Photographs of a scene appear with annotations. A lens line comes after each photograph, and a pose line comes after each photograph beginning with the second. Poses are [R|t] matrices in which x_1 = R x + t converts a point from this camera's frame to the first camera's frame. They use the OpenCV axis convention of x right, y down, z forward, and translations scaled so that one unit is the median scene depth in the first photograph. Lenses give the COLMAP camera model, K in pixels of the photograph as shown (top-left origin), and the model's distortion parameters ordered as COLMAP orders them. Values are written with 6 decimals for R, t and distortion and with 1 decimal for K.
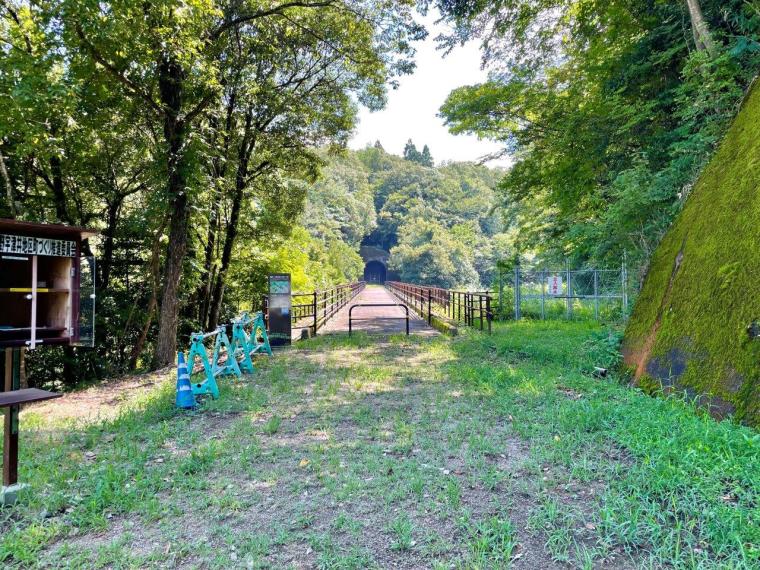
lens RADIAL K [[667.2, 0, 380.1], [0, 667.2, 282.7], [0, 0, 1]] dist [-0.000744, -0.000028]
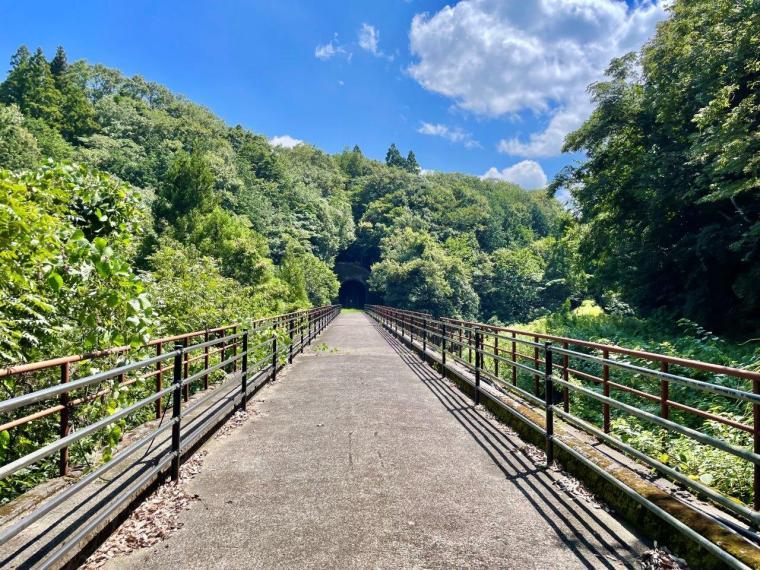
lens RADIAL K [[590.6, 0, 378.2], [0, 590.6, 286.6], [0, 0, 1]] dist [0.005863, -0.002728]
pose [[0.999325, 0.006054, 0.036230, -0.002724], [-0.004875, 0.999459, -0.032539, -0.000991], [-0.036408, 0.032341, 0.998814, 0.268595]]
